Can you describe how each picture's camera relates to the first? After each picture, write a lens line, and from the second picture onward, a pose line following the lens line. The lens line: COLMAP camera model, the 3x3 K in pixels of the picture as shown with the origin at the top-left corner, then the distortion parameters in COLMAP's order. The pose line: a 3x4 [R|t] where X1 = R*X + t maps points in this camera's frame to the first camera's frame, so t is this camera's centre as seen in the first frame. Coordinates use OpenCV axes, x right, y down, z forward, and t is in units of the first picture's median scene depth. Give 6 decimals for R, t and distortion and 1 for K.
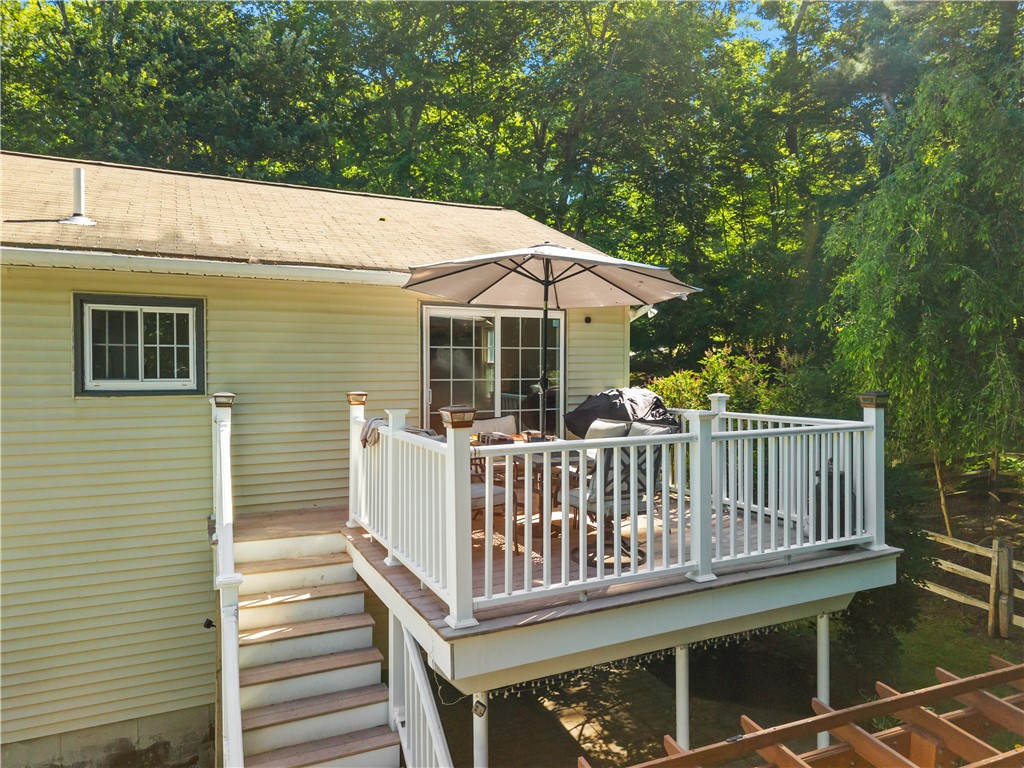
lens RADIAL K [[712.2, 0, 512.0], [0, 712.2, 384.0], [0, 0, 1]] dist [0.003447, -0.005108]
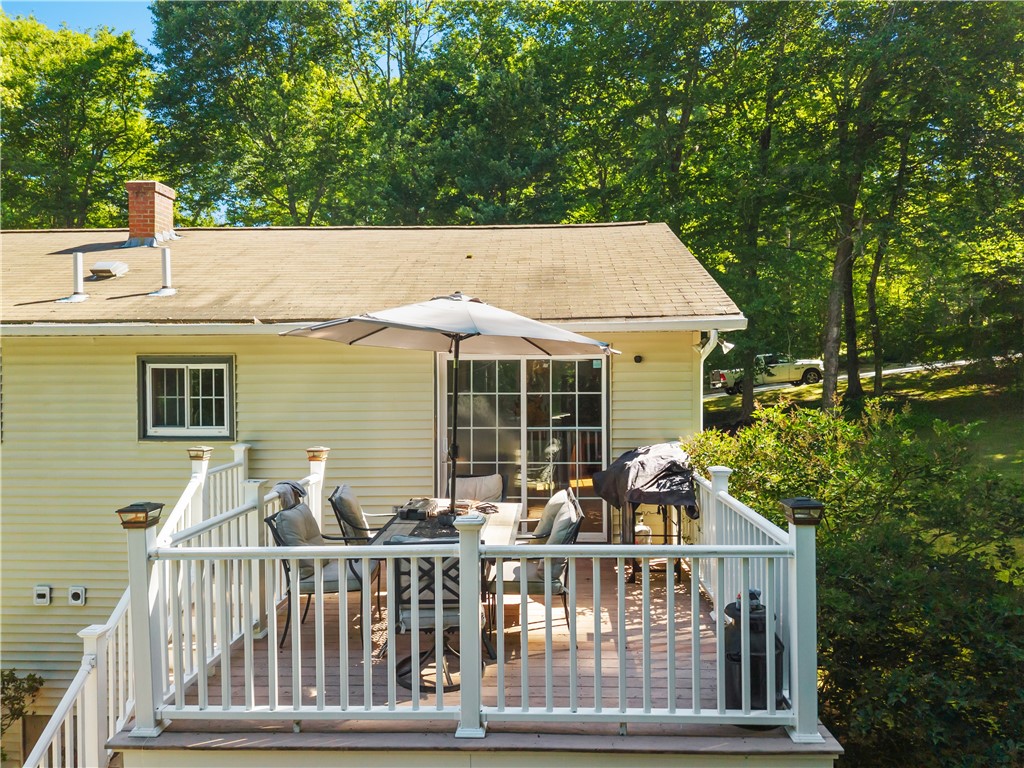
lens RADIAL K [[712.2, 0, 512.0], [0, 712.2, 384.0], [0, 0, 1]] dist [0.003447, -0.005108]
pose [[0.870073, 0.007103, -0.492872, 0.508949], [-0.002233, 0.999943, 0.010468, -0.088950], [0.492918, -0.008008, 0.870039, 0.246515]]
